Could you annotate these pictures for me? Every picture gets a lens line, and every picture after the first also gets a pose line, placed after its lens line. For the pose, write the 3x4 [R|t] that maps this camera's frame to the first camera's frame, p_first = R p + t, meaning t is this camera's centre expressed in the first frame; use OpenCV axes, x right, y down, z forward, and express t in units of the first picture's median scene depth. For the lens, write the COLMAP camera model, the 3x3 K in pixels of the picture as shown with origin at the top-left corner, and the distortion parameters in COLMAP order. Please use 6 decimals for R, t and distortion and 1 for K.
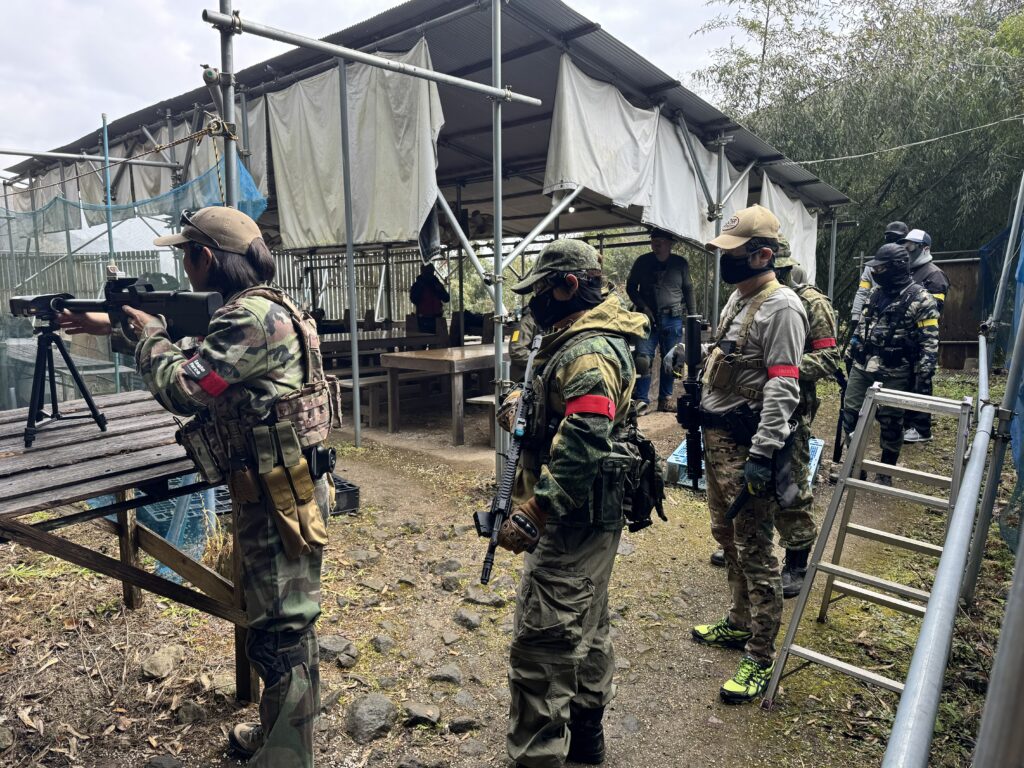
lens RADIAL K [[750.4, 0, 512.0], [0, 750.4, 384.0], [0, 0, 1]] dist [0.035279, -0.074513]
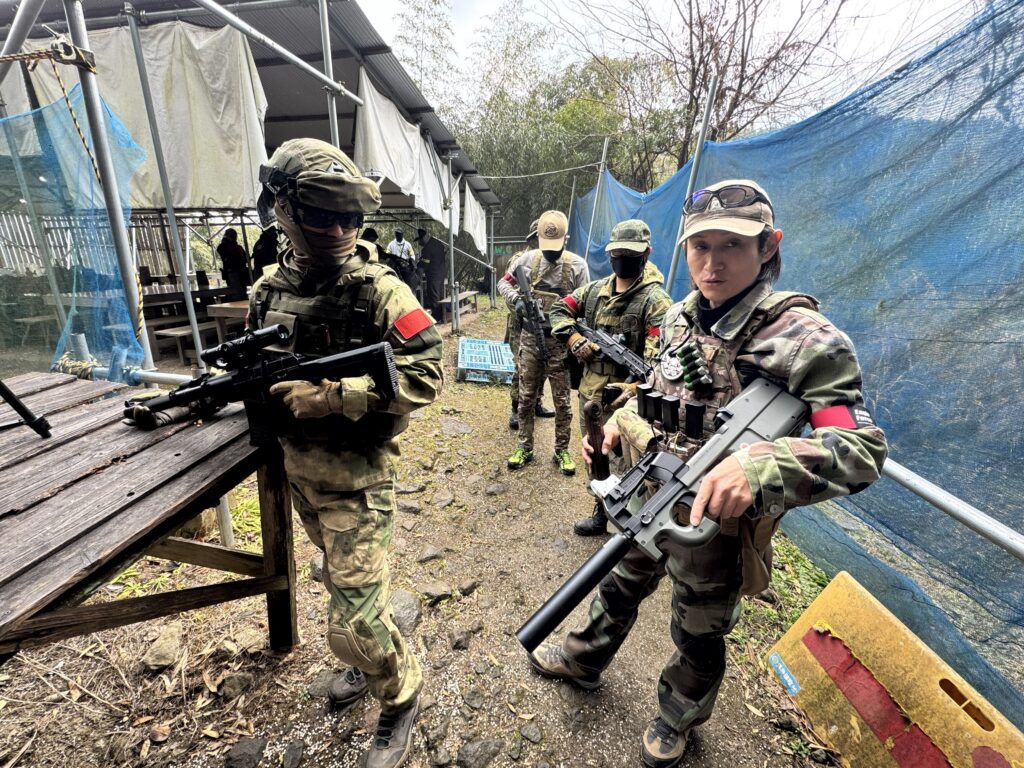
lens RADIAL K [[422.2, 0, 512.0], [0, 422.2, 384.0], [0, 0, 1]] dist [-0.020205, 0.001019]
pose [[0.825347, -0.145178, 0.545643, -0.187734], [0.046499, 0.980573, 0.190563, -0.026520], [-0.562708, -0.131909, 0.816063, 0.197452]]
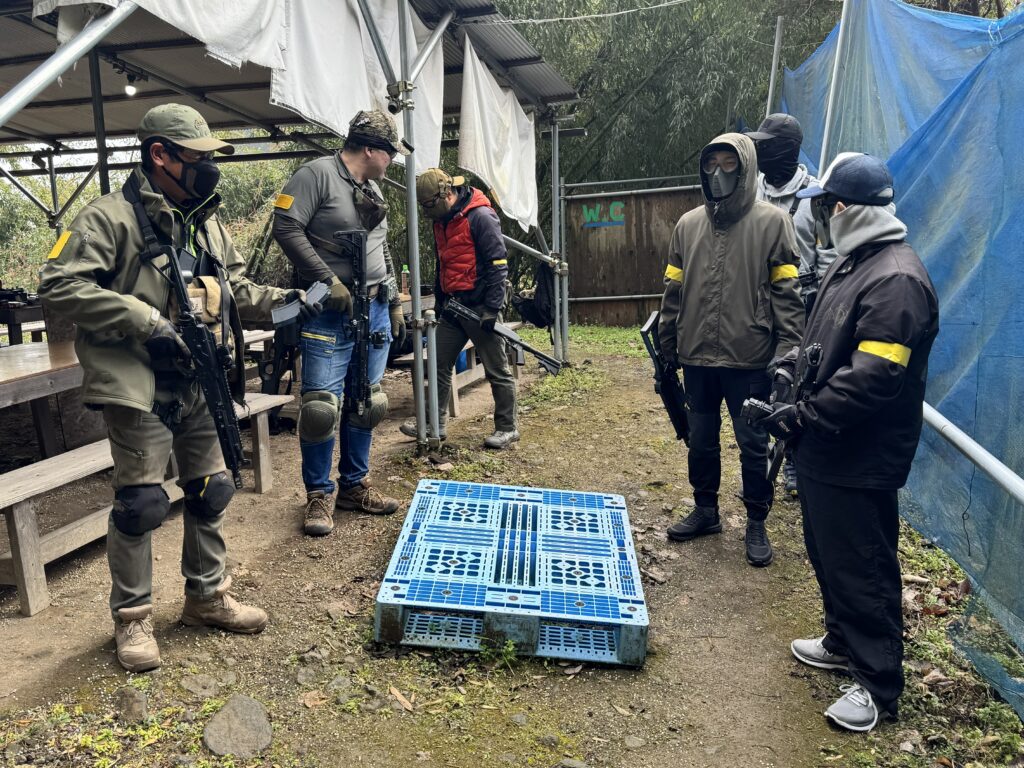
lens RADIAL K [[894.4, 0, 512.0], [0, 894.4, 384.0], [0, 0, 1]] dist [0.180382, -0.372557]
pose [[0.901878, -0.087968, 0.422939, 0.050076], [0.067788, 0.995737, 0.062552, -0.064609], [-0.426638, -0.027744, 0.903997, 0.431408]]
